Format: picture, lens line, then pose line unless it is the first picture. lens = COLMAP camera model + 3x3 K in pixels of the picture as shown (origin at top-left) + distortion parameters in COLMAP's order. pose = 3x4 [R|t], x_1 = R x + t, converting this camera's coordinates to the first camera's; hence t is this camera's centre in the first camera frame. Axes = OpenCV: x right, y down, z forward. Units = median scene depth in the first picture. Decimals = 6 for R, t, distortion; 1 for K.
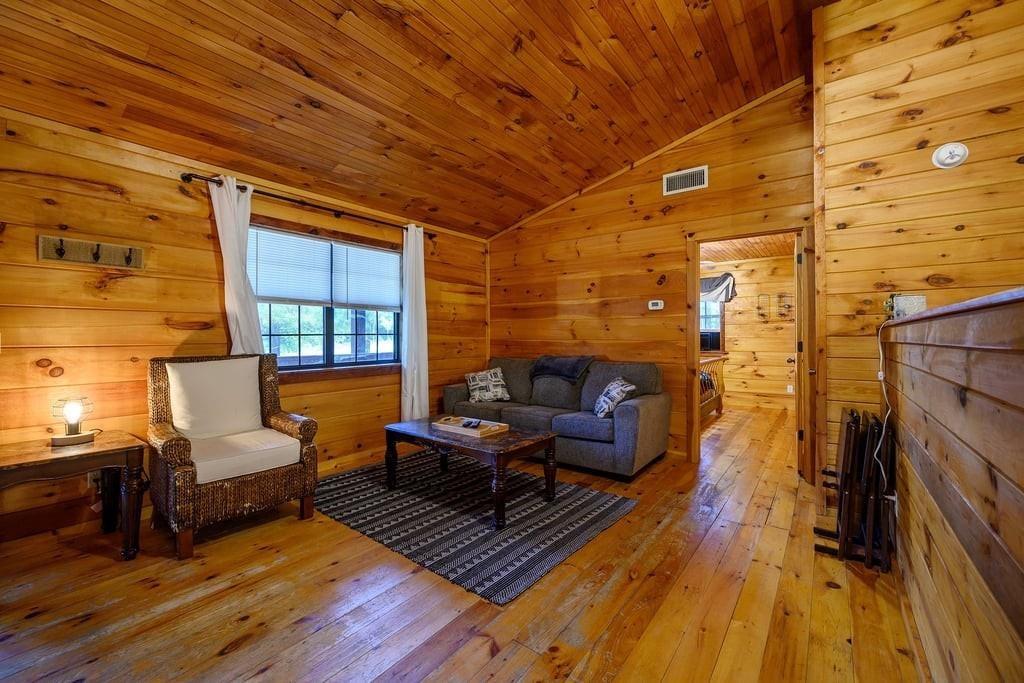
lens RADIAL K [[408.6, 0, 517.2], [0, 408.6, 333.1], [0, 0, 1]] dist [-0.002534, 0.000054]
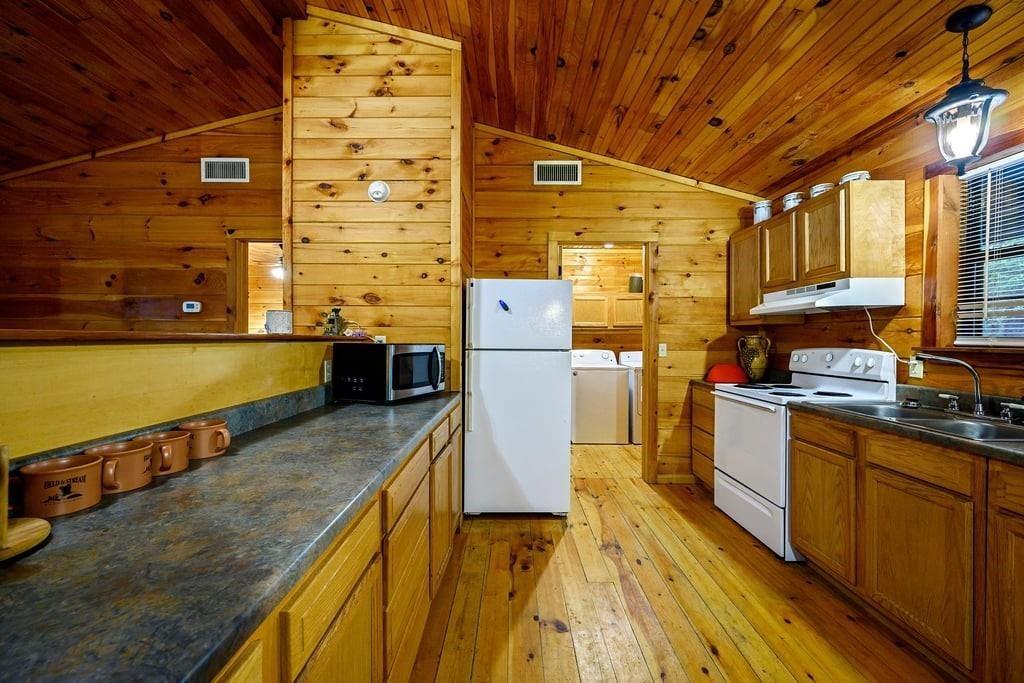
lens RADIAL K [[408.6, 0, 507.9], [0, 408.6, 345.8], [0, 0, 1]] dist [-0.002534, 0.000054]
pose [[0.800106, -0.004919, 0.599838, 0.408953], [-0.010431, 0.999701, 0.022113, -0.014909], [-0.599768, -0.023950, 0.799816, -0.105350]]
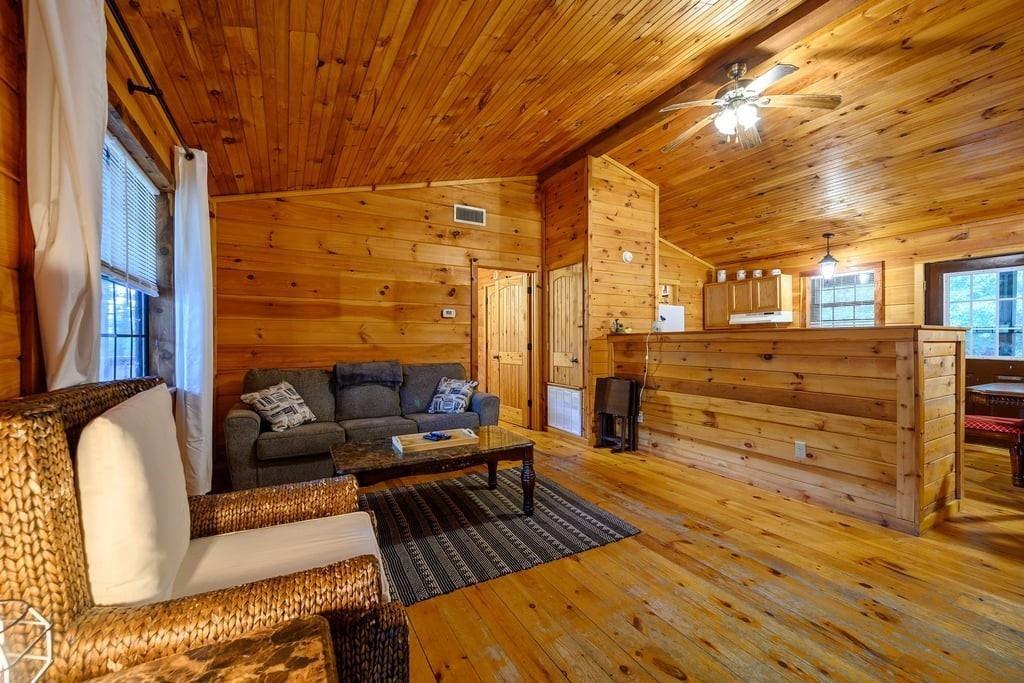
lens RADIAL K [[408.6, 0, 512.0], [0, 408.6, 341.1], [0, 0, 1]] dist [-0.002534, 0.000054]
pose [[0.406162, 0.000480, 0.913801, -0.744955], [-0.002838, 0.999996, 0.000736, 0.010180], [-0.913796, -0.002892, 0.406162, 0.419381]]
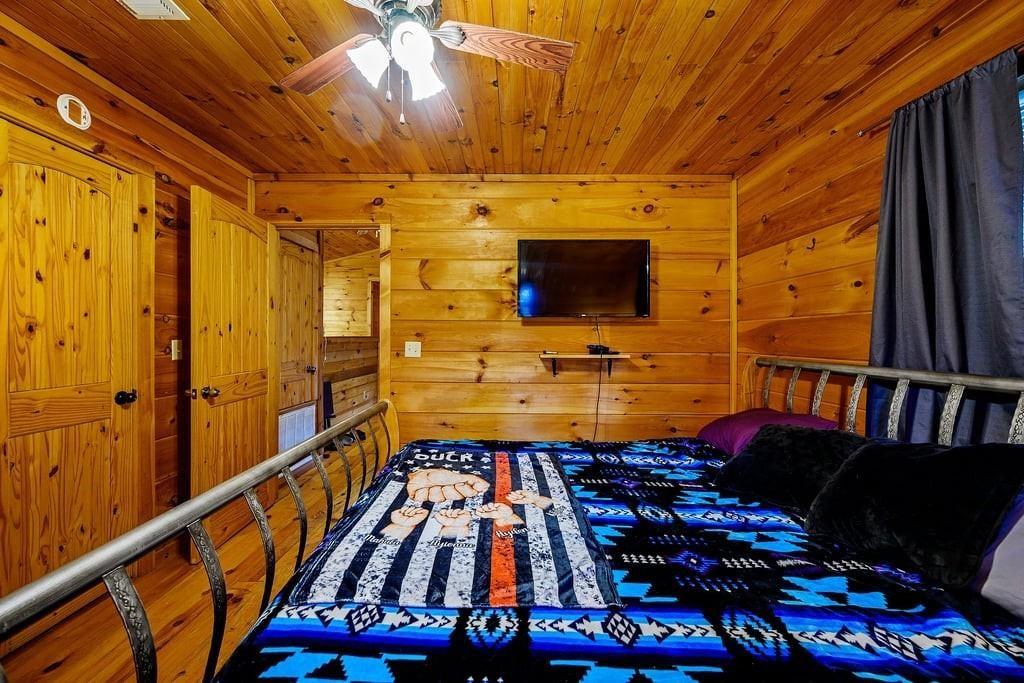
lens RADIAL K [[408.6, 0, 516.3], [0, 408.6, 334.4], [0, 0, 1]] dist [-0.002534, 0.000054]
pose [[-0.799658, -0.009057, -0.600387, 0.800304], [-0.002960, 0.999934, -0.011141, -0.006155], [0.600448, -0.007132, -0.799632, 2.019329]]
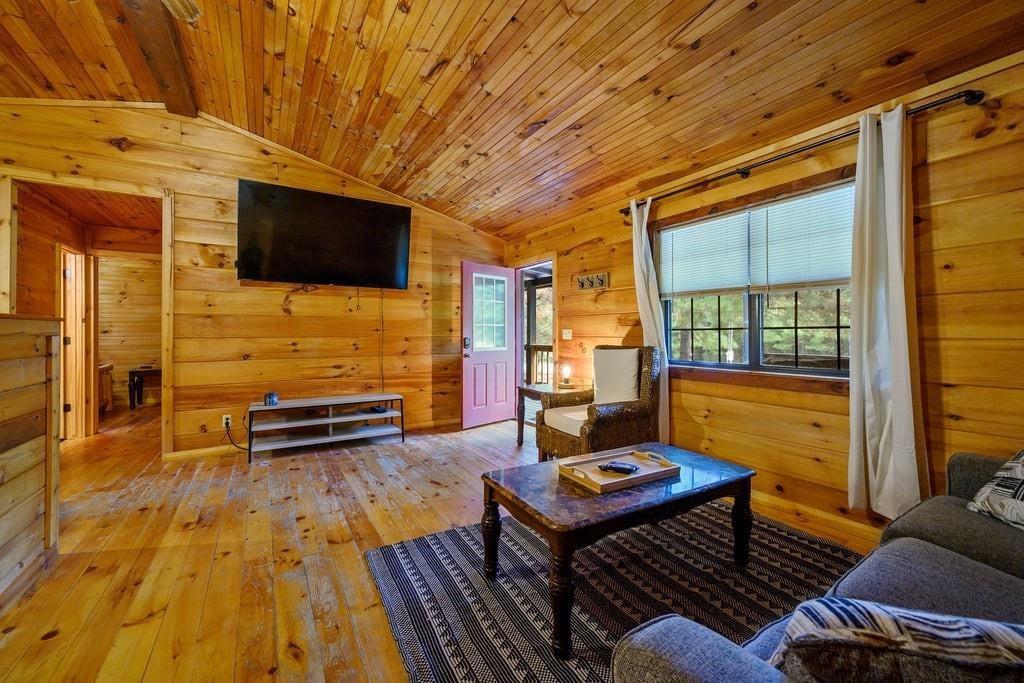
lens RADIAL K [[408.6, 0, 514.3], [0, 408.6, 329.7], [0, 0, 1]] dist [-0.002534, 0.000054]
pose [[-0.363487, -0.002736, -0.931595, 0.471509], [0.006747, 0.999962, -0.005569, 0.007746], [0.931575, -0.008310, -0.363455, 0.933638]]
